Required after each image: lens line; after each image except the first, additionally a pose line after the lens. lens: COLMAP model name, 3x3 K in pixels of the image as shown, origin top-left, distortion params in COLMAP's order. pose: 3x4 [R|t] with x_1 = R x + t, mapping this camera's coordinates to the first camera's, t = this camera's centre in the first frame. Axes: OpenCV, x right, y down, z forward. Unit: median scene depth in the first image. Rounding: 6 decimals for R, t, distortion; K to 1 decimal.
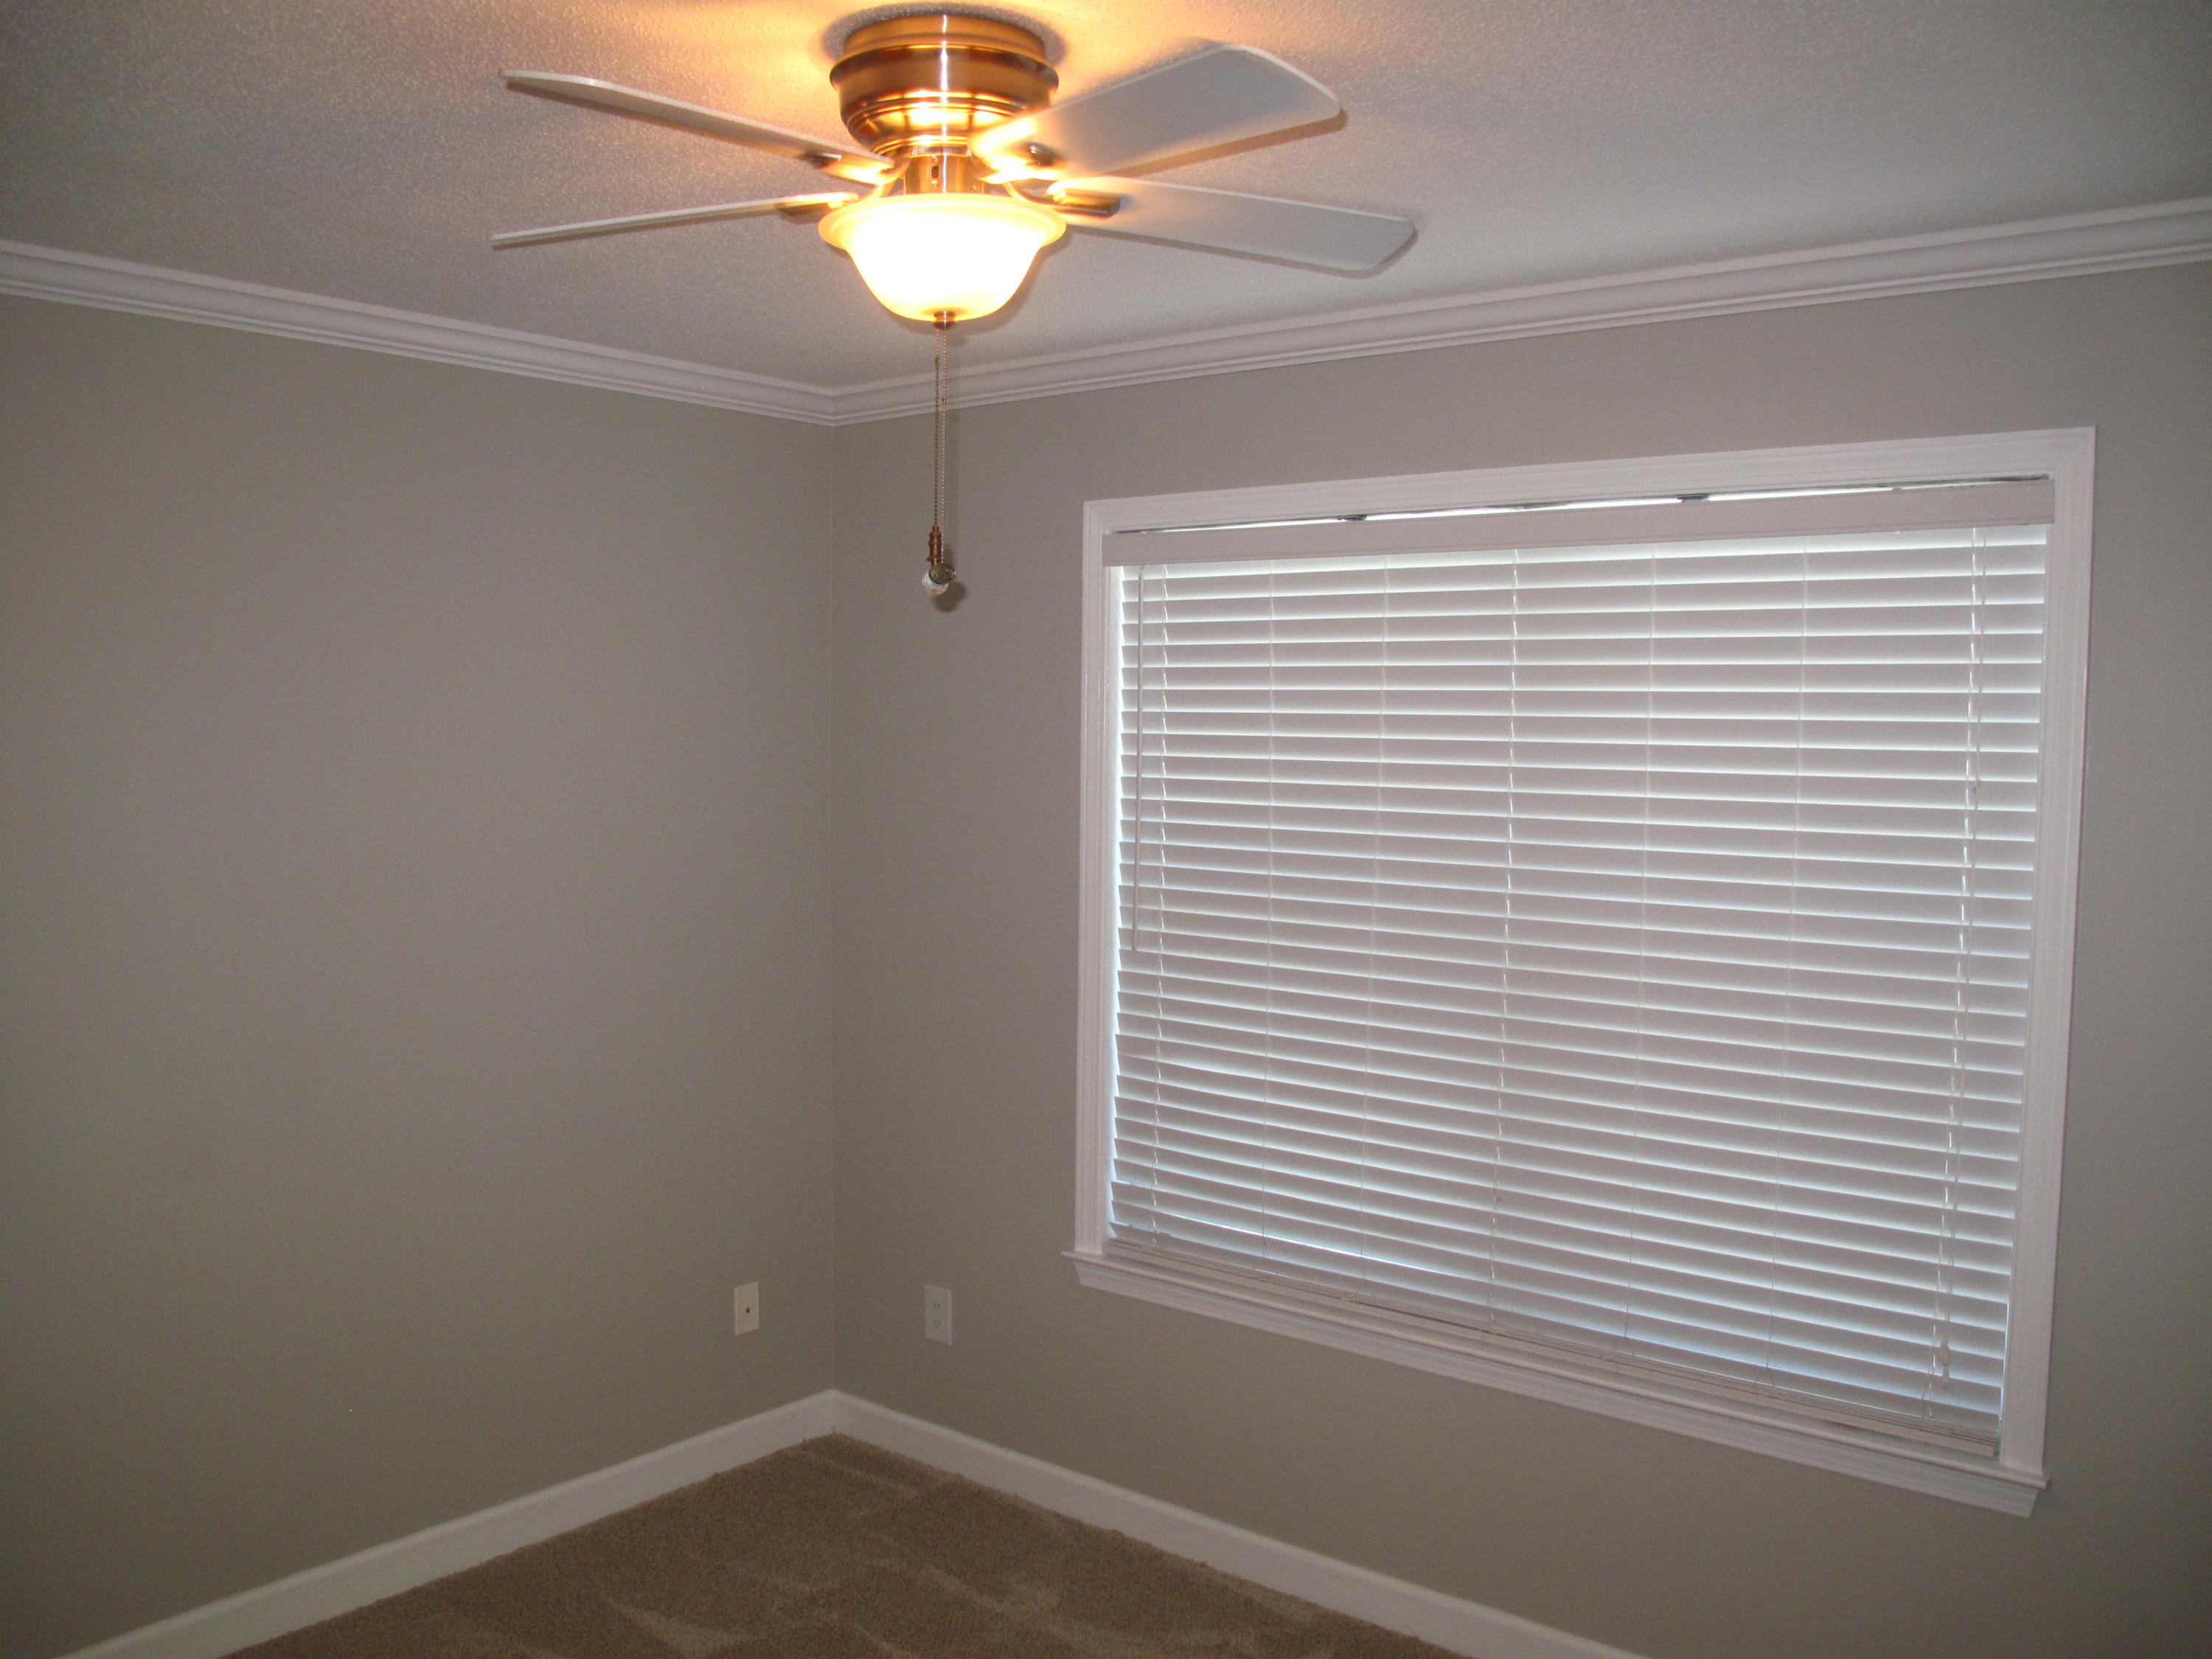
lens RADIAL K [[1838.5, 0, 1105.0], [0, 1838.5, 883.3], [0, 0, 1]] dist [0.002320, 0.001351]
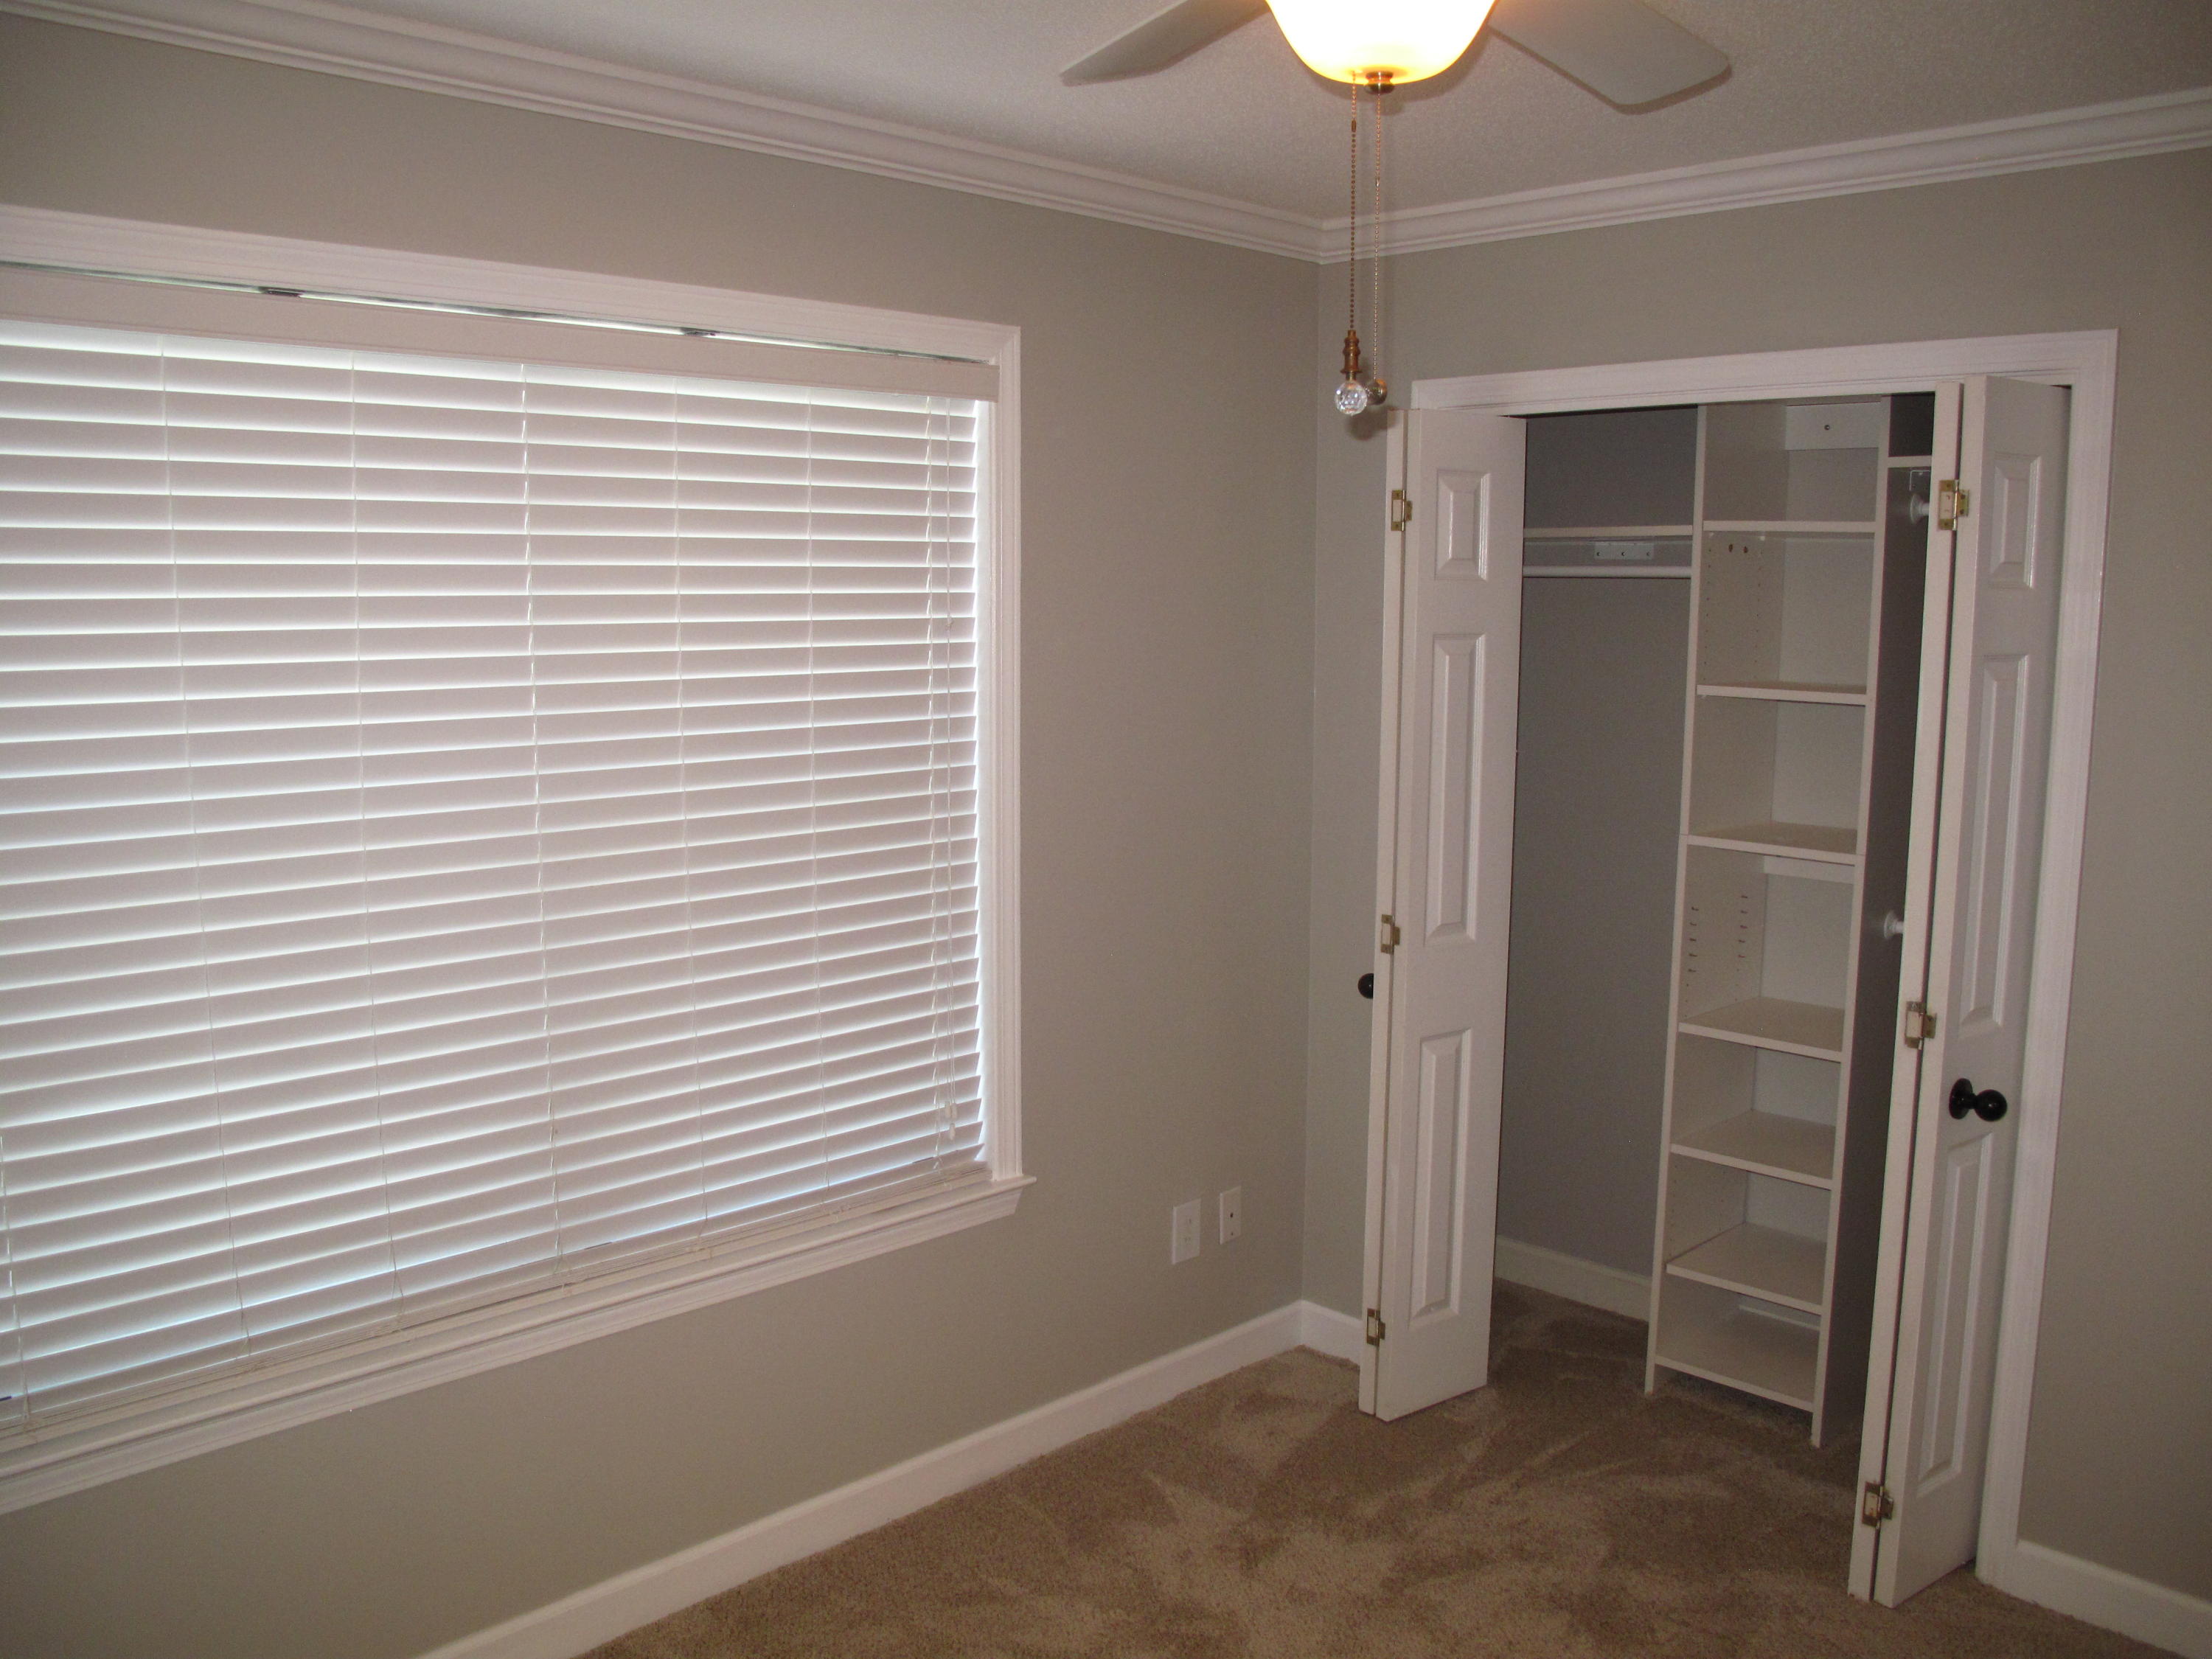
lens RADIAL K [[1852.5, 0, 1106.0], [0, 1852.5, 829.5], [0, 0, 1]] dist [0.002358, 0.001934]
pose [[0.199083, -0.145011, 0.969194, -0.613917], [0.093694, 0.987277, 0.128471, -0.060284], [-0.975493, 0.065231, 0.210137, 0.619698]]
